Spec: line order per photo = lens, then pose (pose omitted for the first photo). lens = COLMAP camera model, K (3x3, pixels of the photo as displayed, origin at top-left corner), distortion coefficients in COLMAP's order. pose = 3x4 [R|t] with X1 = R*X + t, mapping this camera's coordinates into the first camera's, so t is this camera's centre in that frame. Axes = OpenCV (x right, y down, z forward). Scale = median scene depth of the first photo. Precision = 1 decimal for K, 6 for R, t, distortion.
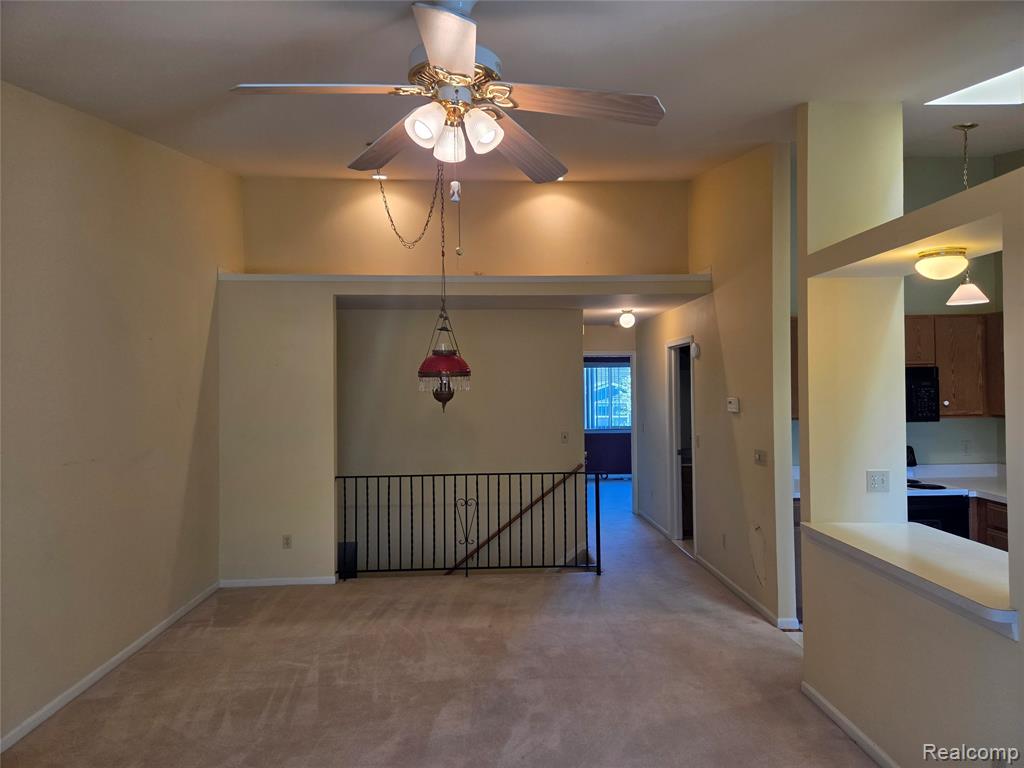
lens RADIAL K [[684.6, 0, 519.4], [0, 684.6, 381.7], [0, 0, 1]] dist [0.085334, -0.065475]
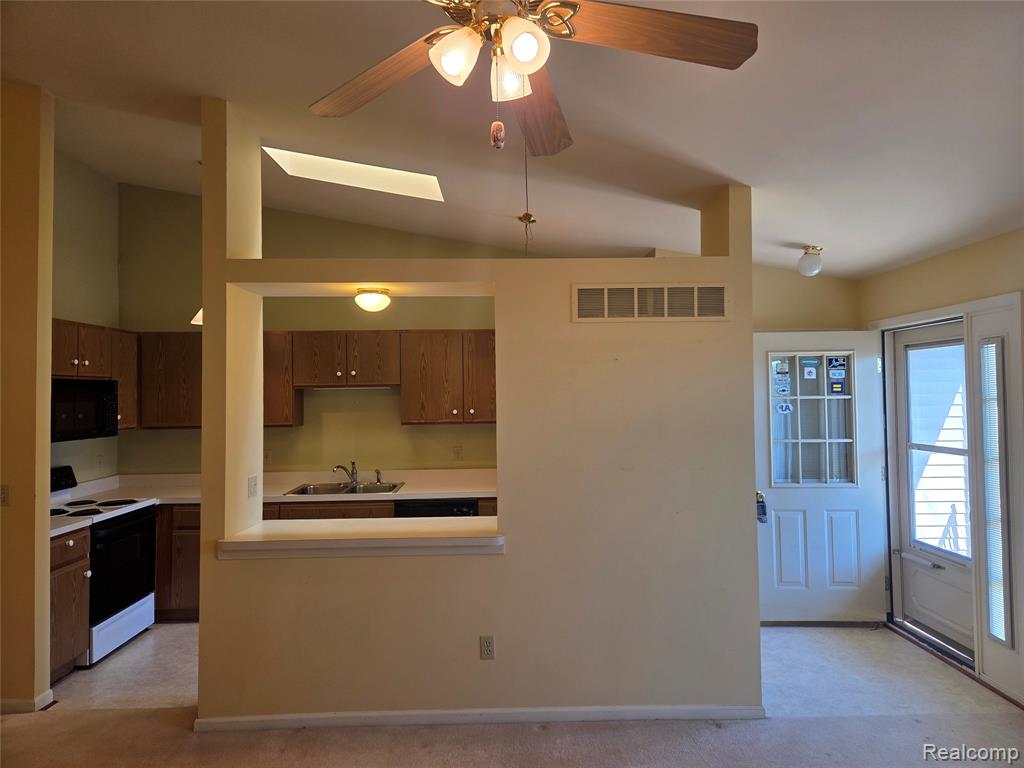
lens RADIAL K [[684.6, 0, 519.4], [0, 684.6, 381.7], [0, 0, 1]] dist [0.085334, -0.065475]
pose [[0.024069, 0.030049, 0.999259, -0.395791], [0.004579, 0.999534, -0.030168, 0.013578], [-0.999700, 0.005302, 0.023920, 0.430709]]
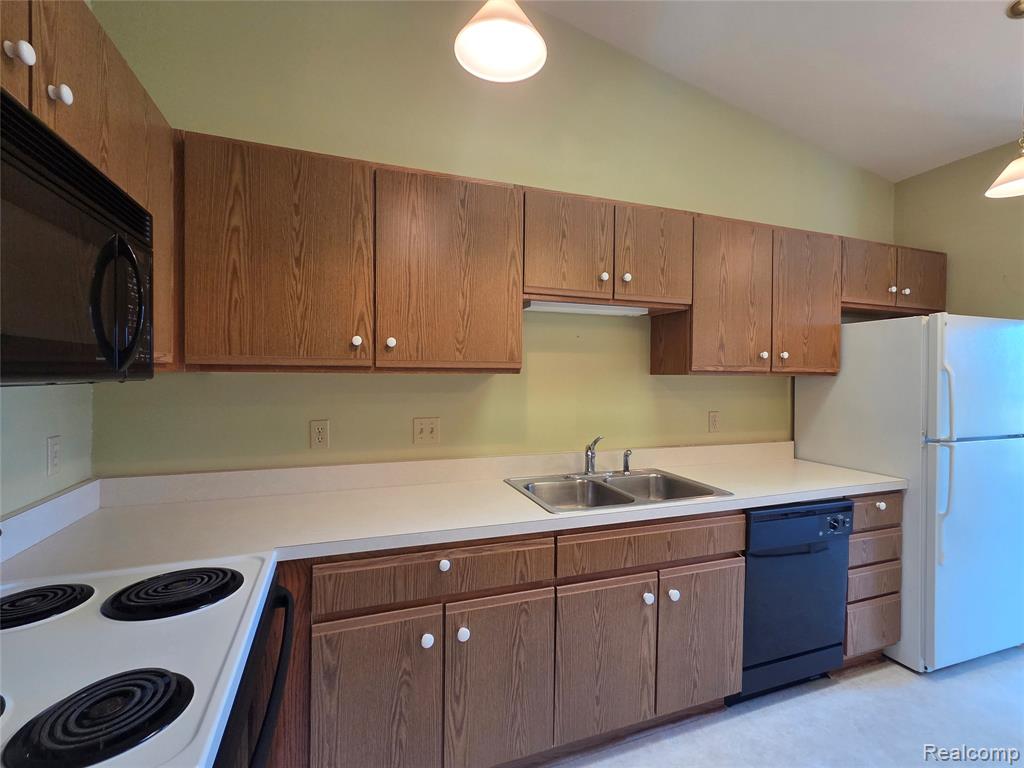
lens RADIAL K [[446.3, 0, 514.8], [0, 446.3, 397.2], [0, 0, 1]] dist [-0.000088, 0.000096]
pose [[-0.290353, 0.000344, 0.956920, 0.370736], [0.001828, 0.999998, 0.000196, 0.071667], [-0.956918, 0.001806, -0.290353, 0.943232]]
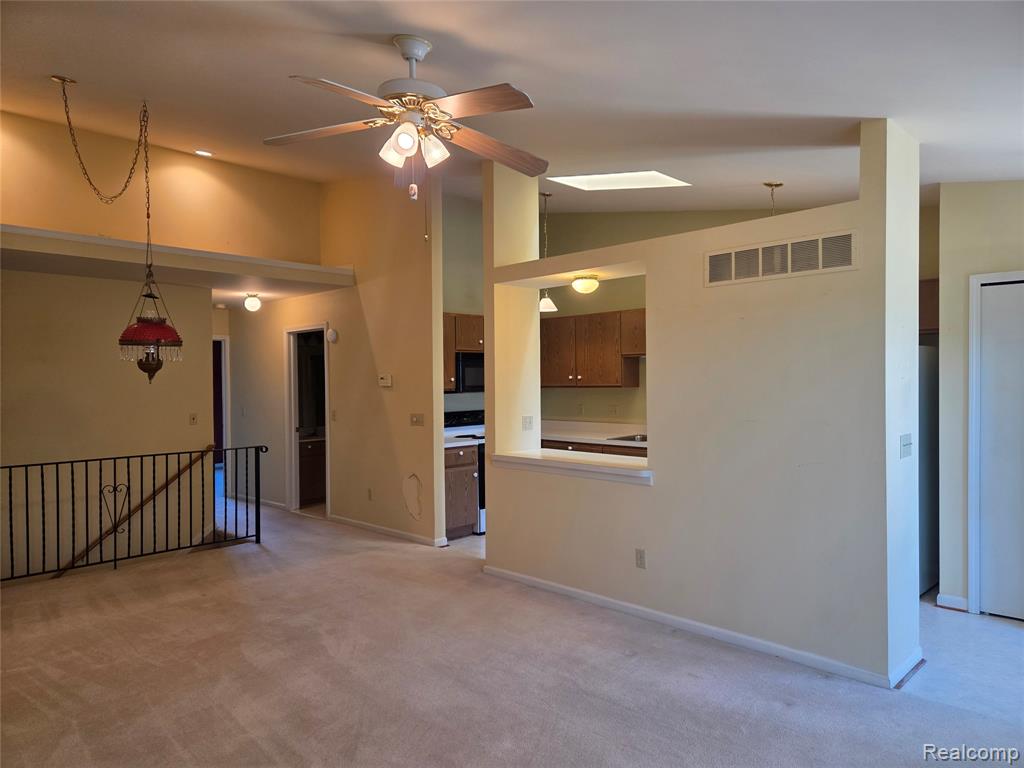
lens RADIAL K [[683.7, 0, 514.4], [0, 683.7, 390.8], [0, 0, 1]] dist [0.088317, -0.047603]
pose [[0.732749, -0.007741, 0.680455, -0.389794], [-0.001146, 0.999920, 0.012609, 0.041218], [-0.680498, -0.010019, 0.732681, -0.050911]]
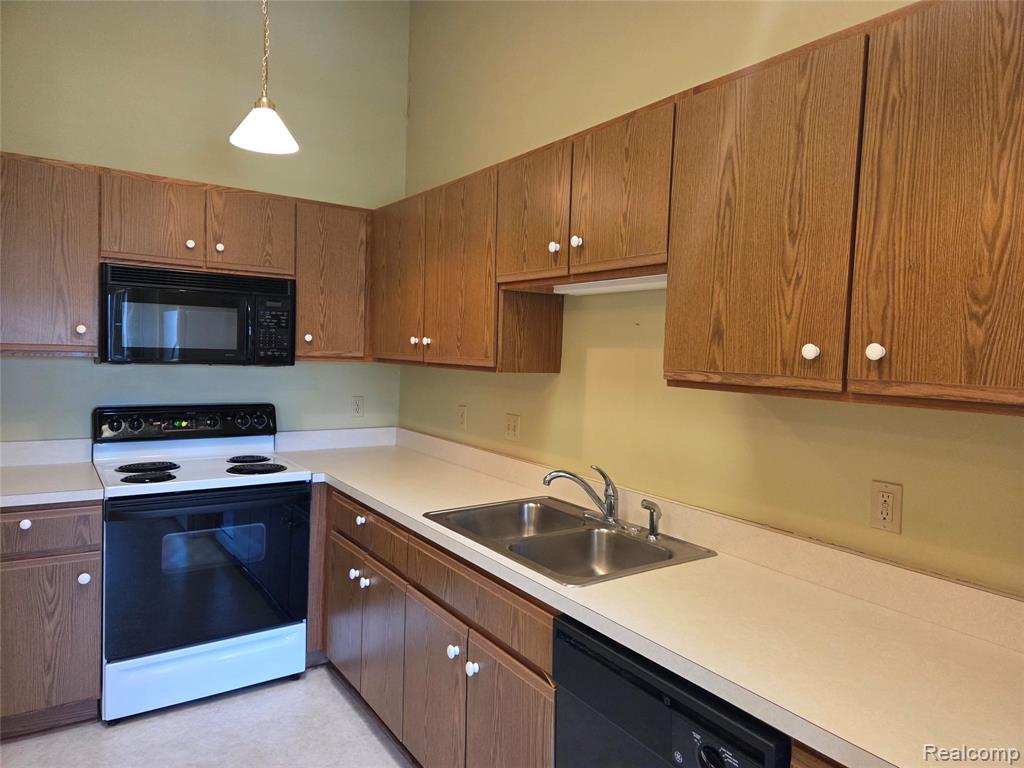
lens RADIAL K [[684.6, 0, 519.4], [0, 684.6, 381.7], [0, 0, 1]] dist [0.085334, -0.065475]
pose [[0.849705, 0.017362, 0.526973, 0.467545], [-0.049127, 0.997717, 0.046343, 0.034113], [-0.524965, -0.065266, 0.848618, 0.373498]]
